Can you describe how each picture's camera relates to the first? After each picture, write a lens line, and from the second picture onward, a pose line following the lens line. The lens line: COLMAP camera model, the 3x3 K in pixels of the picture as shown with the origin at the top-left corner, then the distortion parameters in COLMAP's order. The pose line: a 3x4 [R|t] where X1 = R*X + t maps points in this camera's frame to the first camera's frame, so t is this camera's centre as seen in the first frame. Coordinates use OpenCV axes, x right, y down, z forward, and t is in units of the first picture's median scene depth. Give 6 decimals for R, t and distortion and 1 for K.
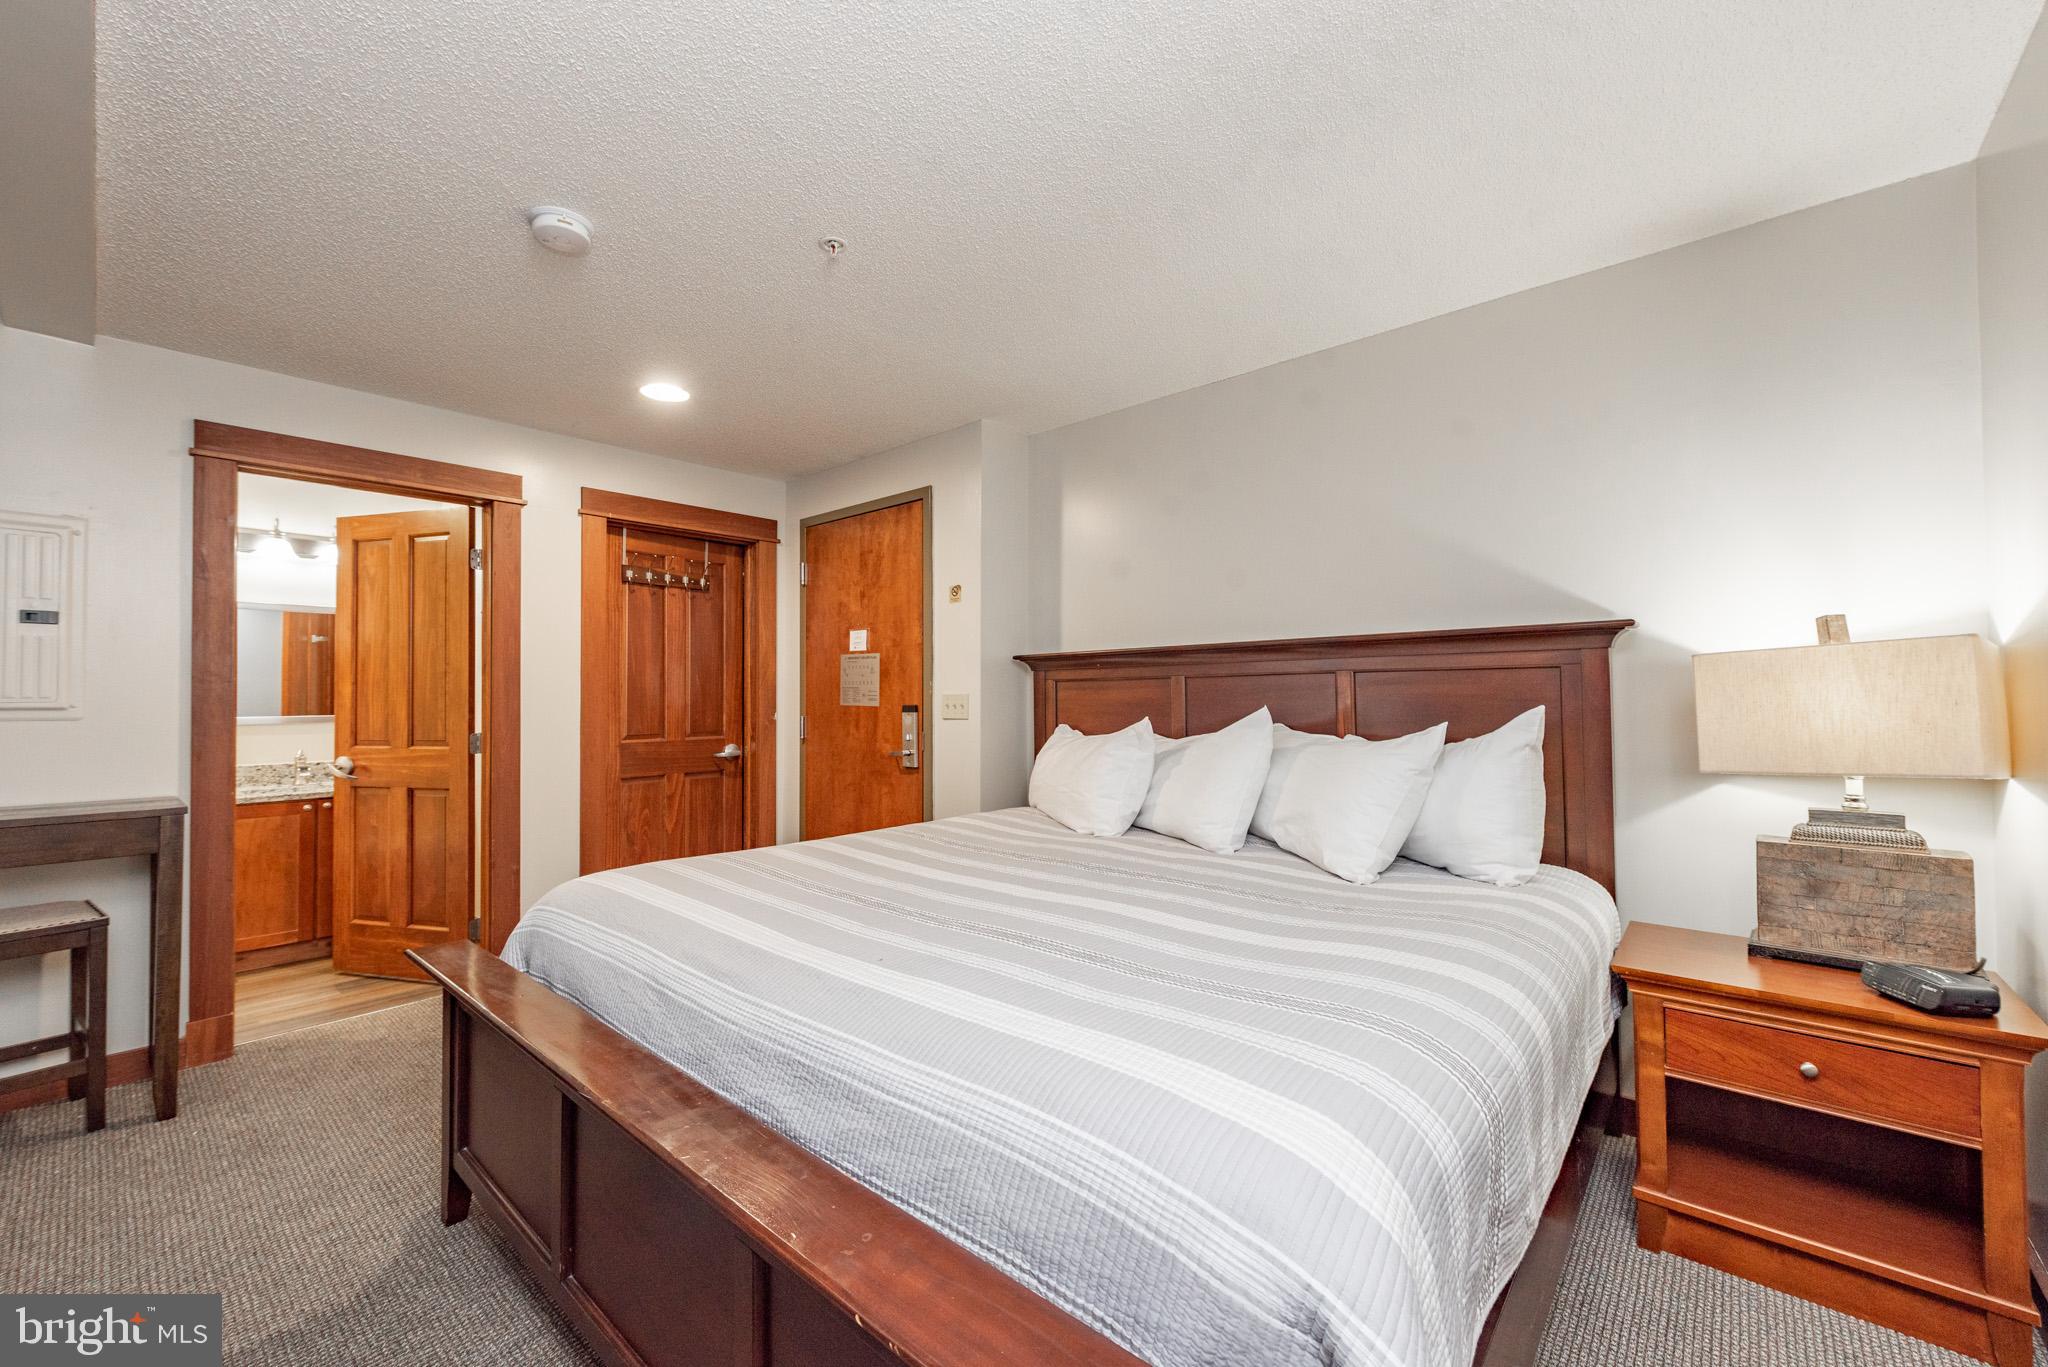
lens RADIAL K [[797.5, 0, 1005.2], [0, 797.5, 695.0], [0, 0, 1]] dist [0.000681, -0.000438]
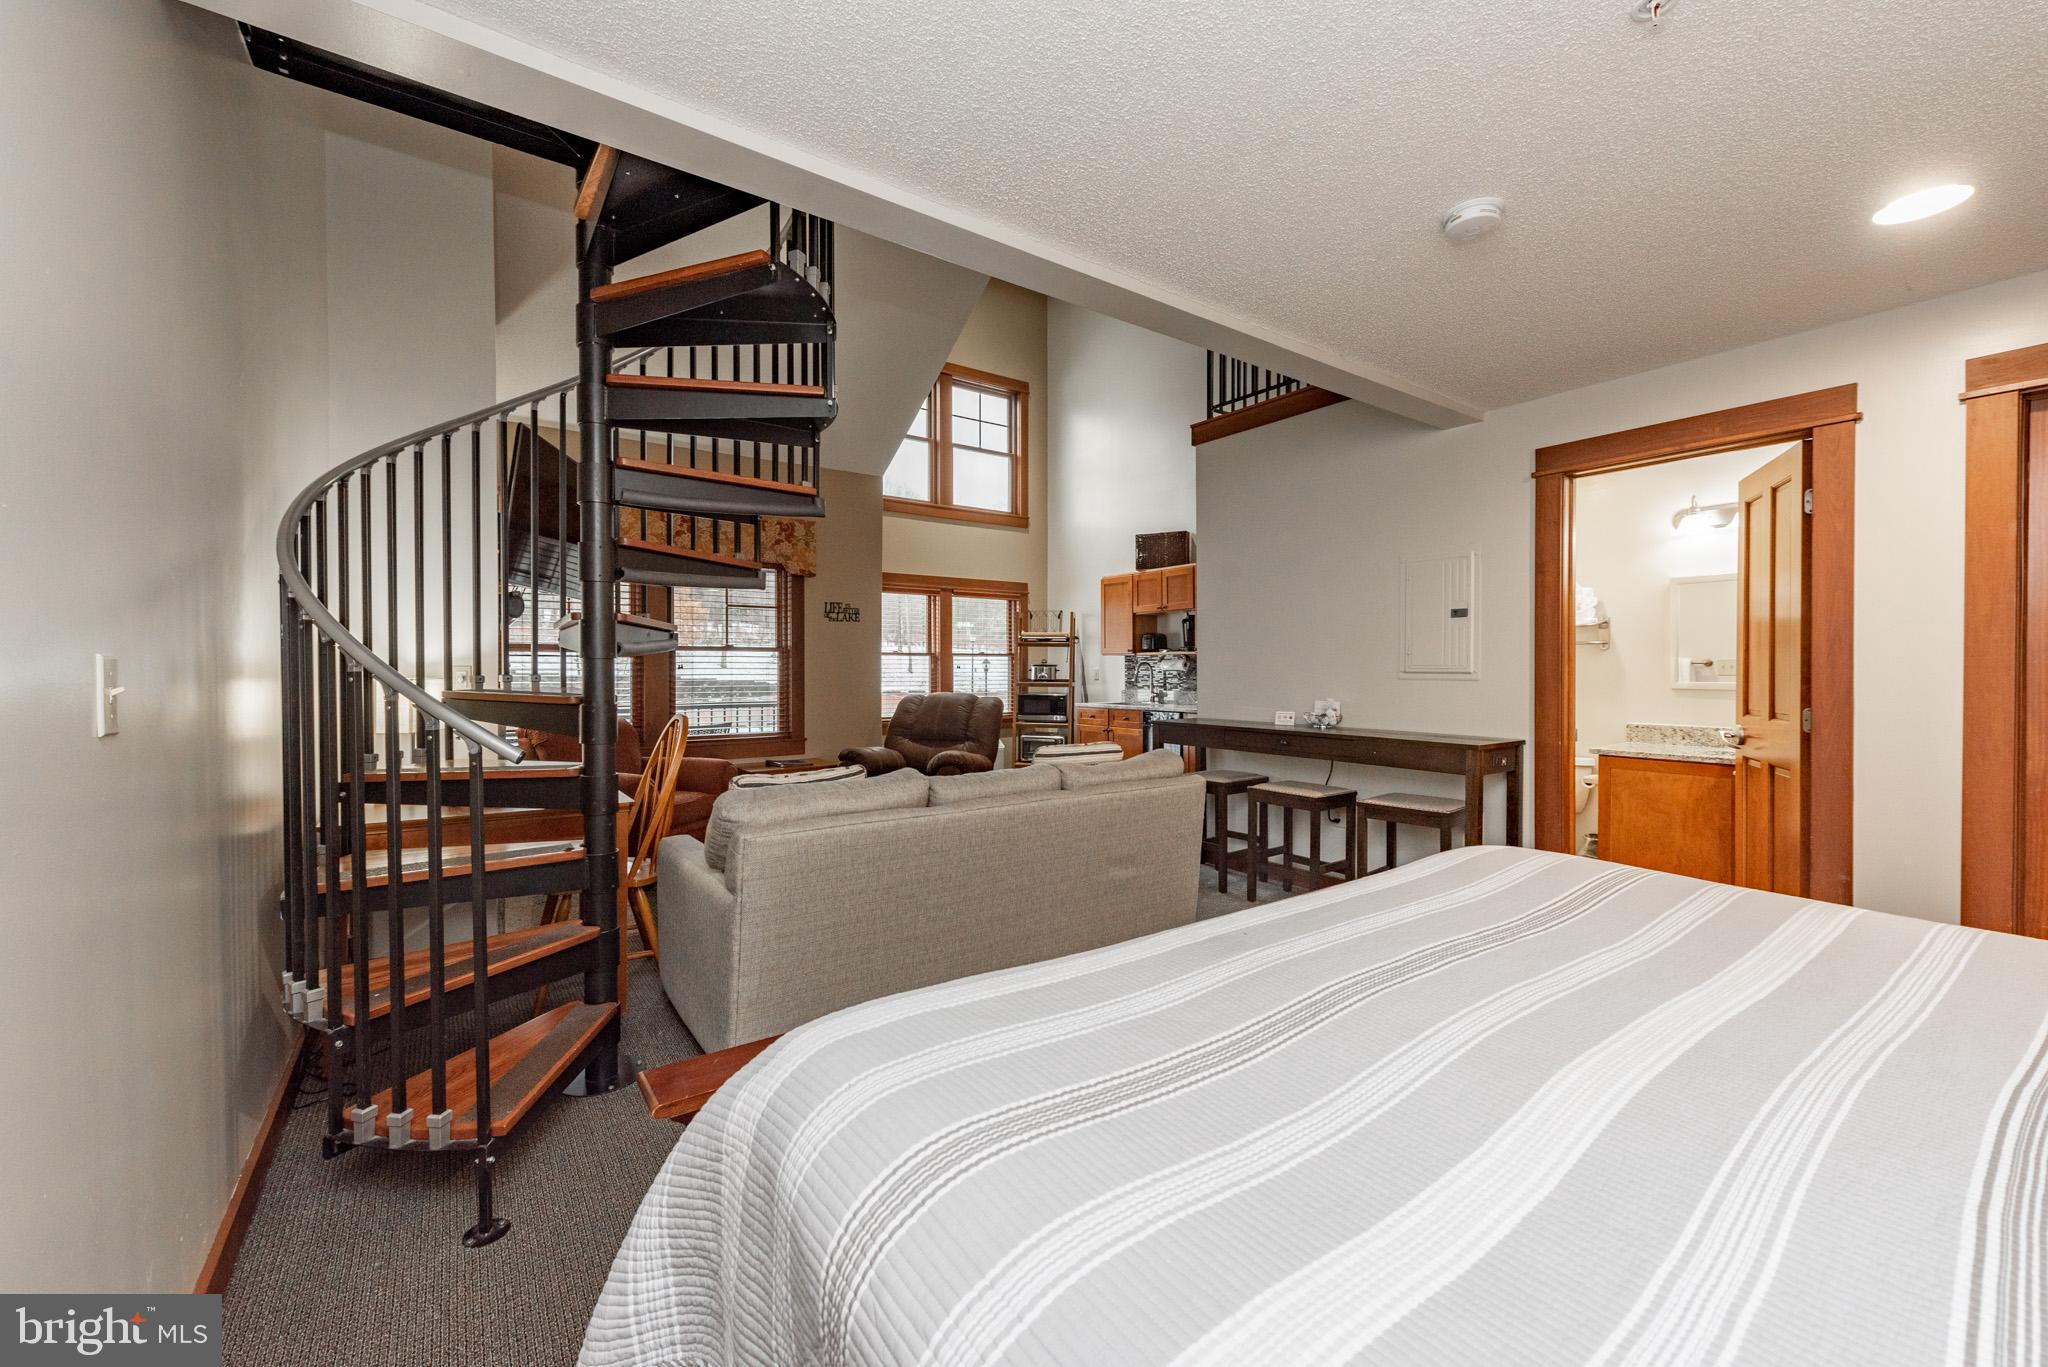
lens RADIAL K [[816.7, 0, 1024.0], [0, 816.7, 683.5], [0, 0, 1]] dist [-0.000944, -0.000267]
pose [[-0.224793, 0.025760, -0.974066, 0.359995], [0.008480, 0.999664, 0.024480, -0.005628], [0.974370, -0.002757, -0.224936, 0.382017]]
